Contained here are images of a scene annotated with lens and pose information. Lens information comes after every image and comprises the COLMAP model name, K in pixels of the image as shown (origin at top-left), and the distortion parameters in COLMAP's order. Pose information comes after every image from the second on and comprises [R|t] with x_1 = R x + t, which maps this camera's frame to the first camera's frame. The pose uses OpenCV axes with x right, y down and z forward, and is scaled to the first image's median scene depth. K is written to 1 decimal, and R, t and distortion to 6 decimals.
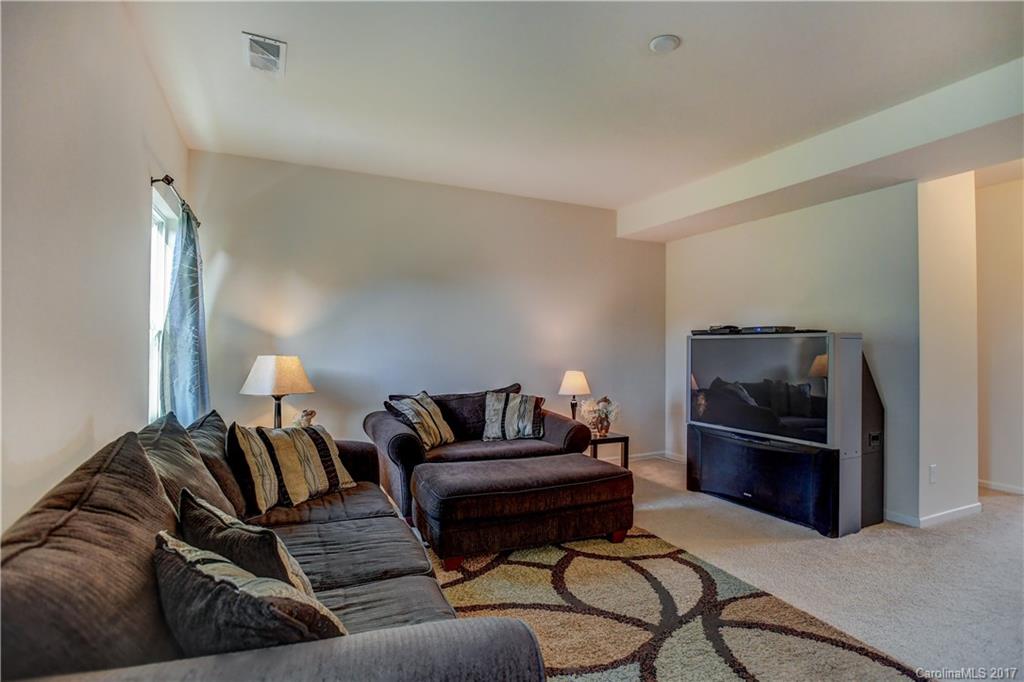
lens RADIAL K [[529.9, 0, 512.0], [0, 529.9, 341.0], [0, 0, 1]] dist [-0.039813, 0.000256]
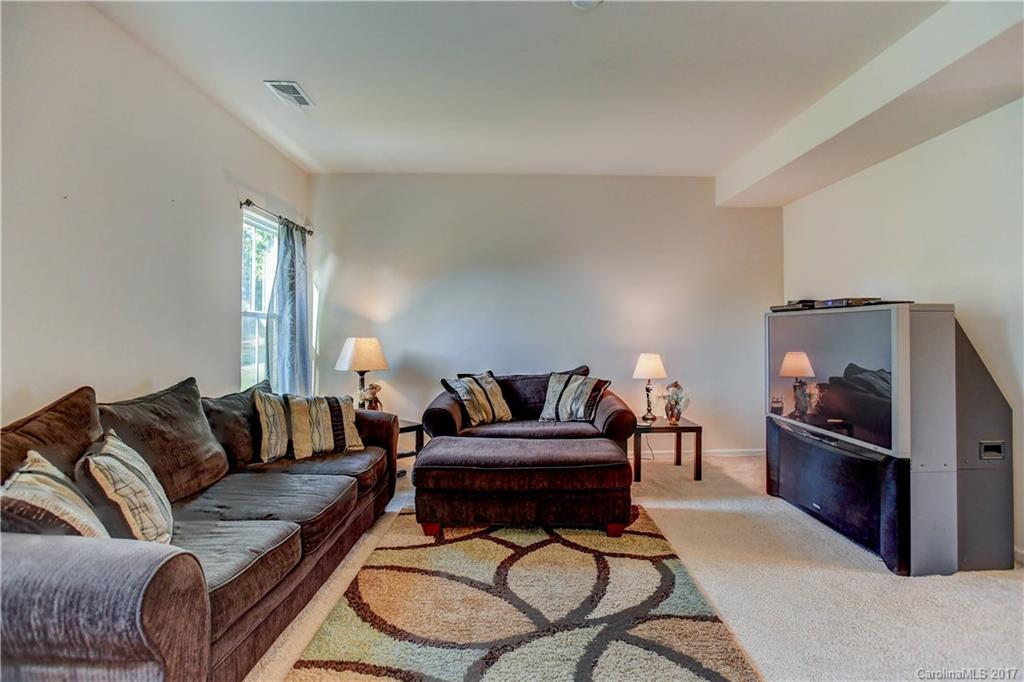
lens RADIAL K [[522.9, 0, 510.7], [0, 522.9, 319.1], [0, 0, 1]] dist [-0.034826, 0.001224]
pose [[0.909262, -0.017805, -0.415844, 0.395767], [0.012897, 0.999810, -0.014608, 0.008652], [0.416025, 0.007920, 0.909319, 0.079431]]
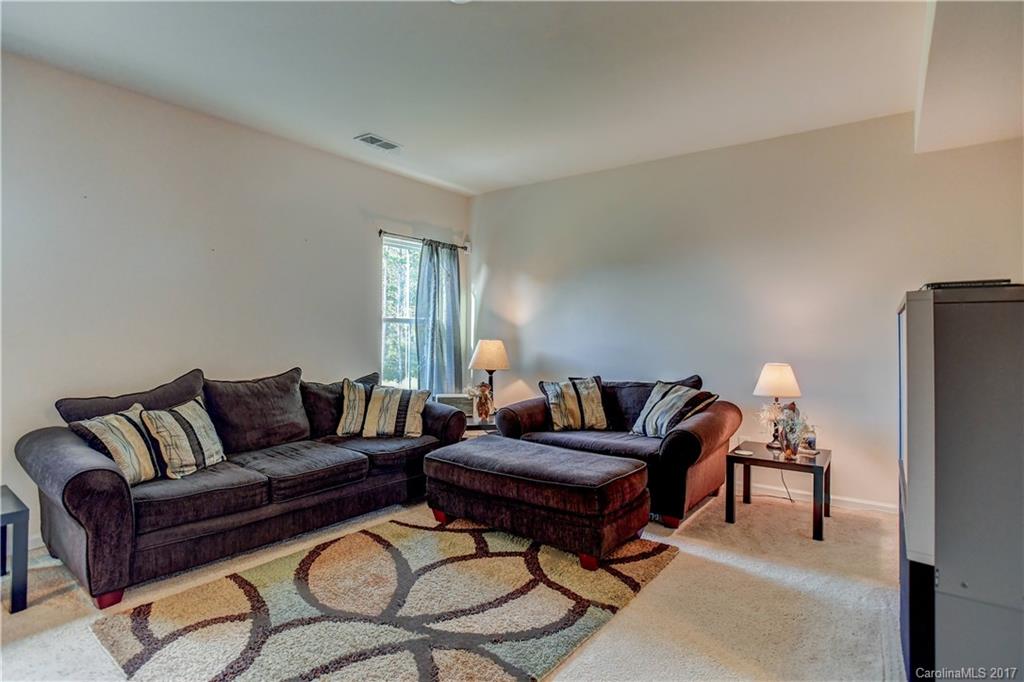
lens RADIAL K [[516.0, 0, 496.4], [0, 516.0, 326.8], [0, 0, 1]] dist [-0.042972, -0.000073]
pose [[0.463175, -0.018731, -0.886069, 0.789053], [0.013742, 0.999808, -0.013952, 0.015457], [0.886160, -0.005714, 0.463343, 0.475973]]
